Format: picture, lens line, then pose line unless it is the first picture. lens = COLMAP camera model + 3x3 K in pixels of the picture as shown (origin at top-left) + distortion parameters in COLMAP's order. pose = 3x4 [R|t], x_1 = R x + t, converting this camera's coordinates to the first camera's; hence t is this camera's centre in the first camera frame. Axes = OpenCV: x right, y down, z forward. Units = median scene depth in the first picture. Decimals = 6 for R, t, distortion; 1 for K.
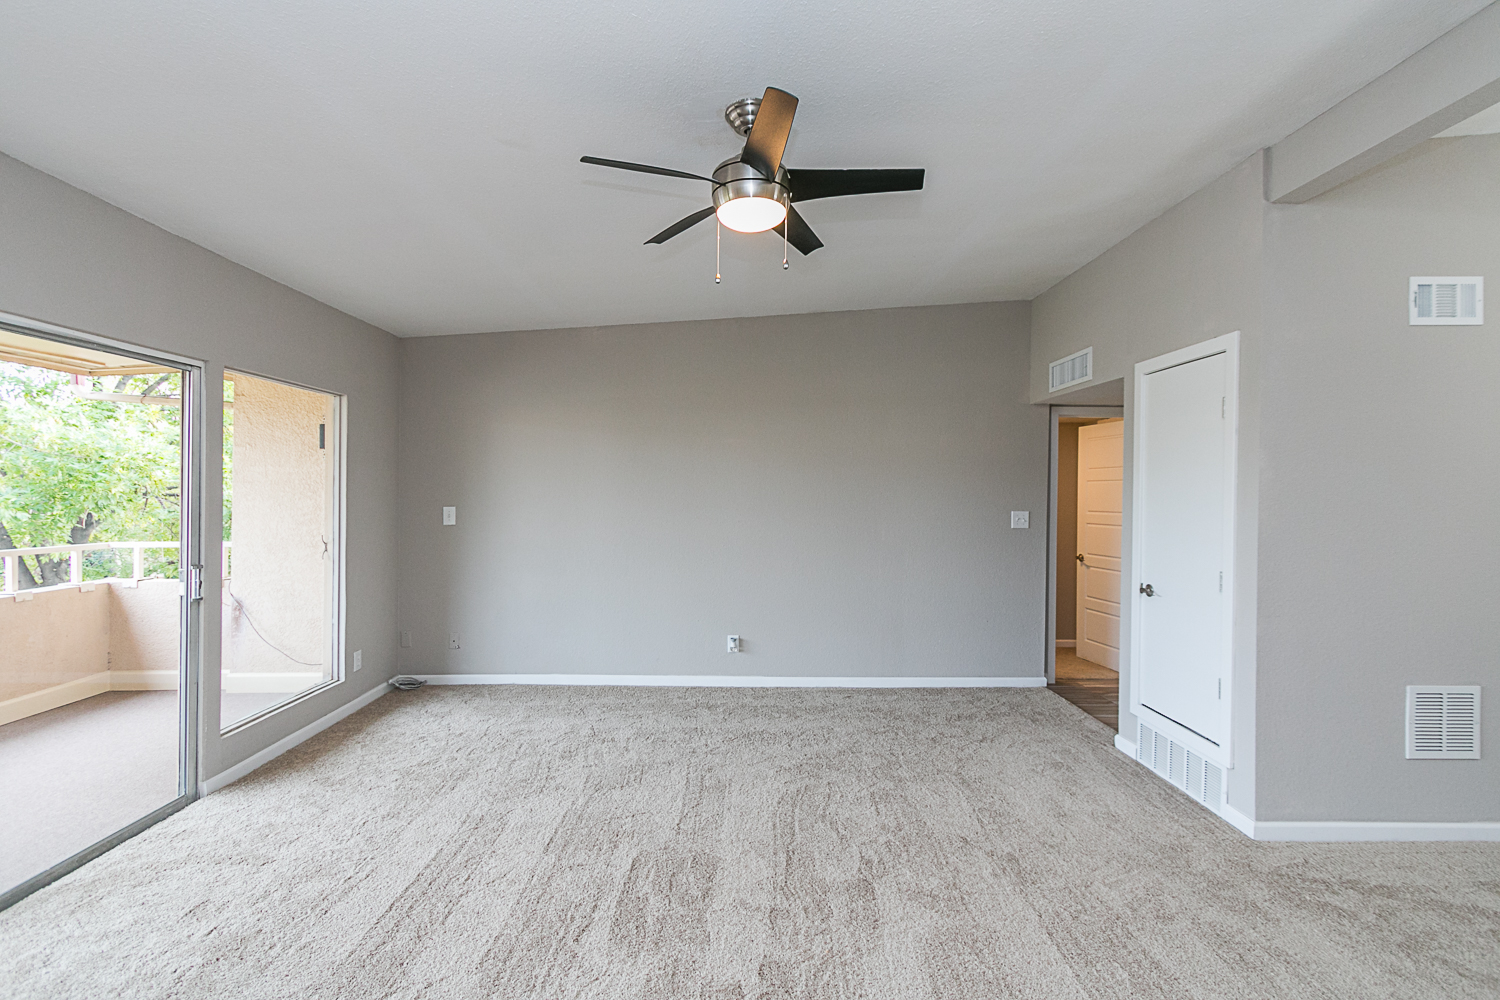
lens RADIAL K [[680.7, 0, 750.0], [0, 680.7, 500.0], [0, 0, 1]] dist [0.002592, 0.000332]
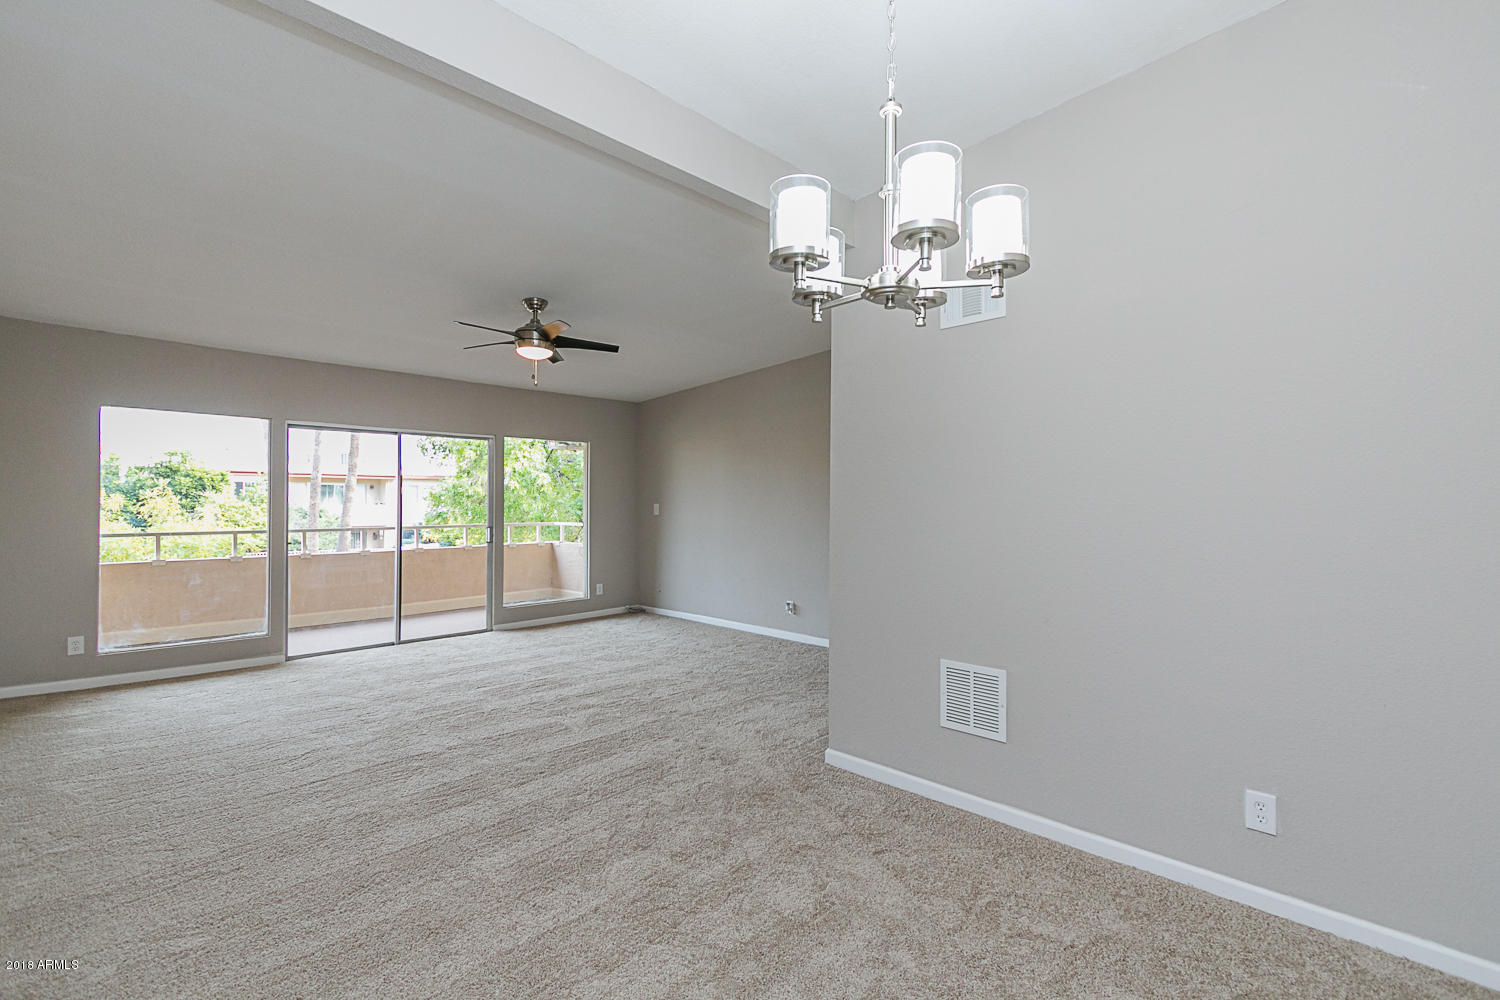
lens RADIAL K [[687.6, 0, 750.0], [0, 687.6, 500.0], [0, 0, 1]] dist [0.001719, 0.000092]
pose [[0.711284, -0.004250, -0.702892, 1.375744], [-0.002142, 0.999964, -0.008214, 0.023163], [0.702901, 0.007348, 0.711250, -0.003837]]
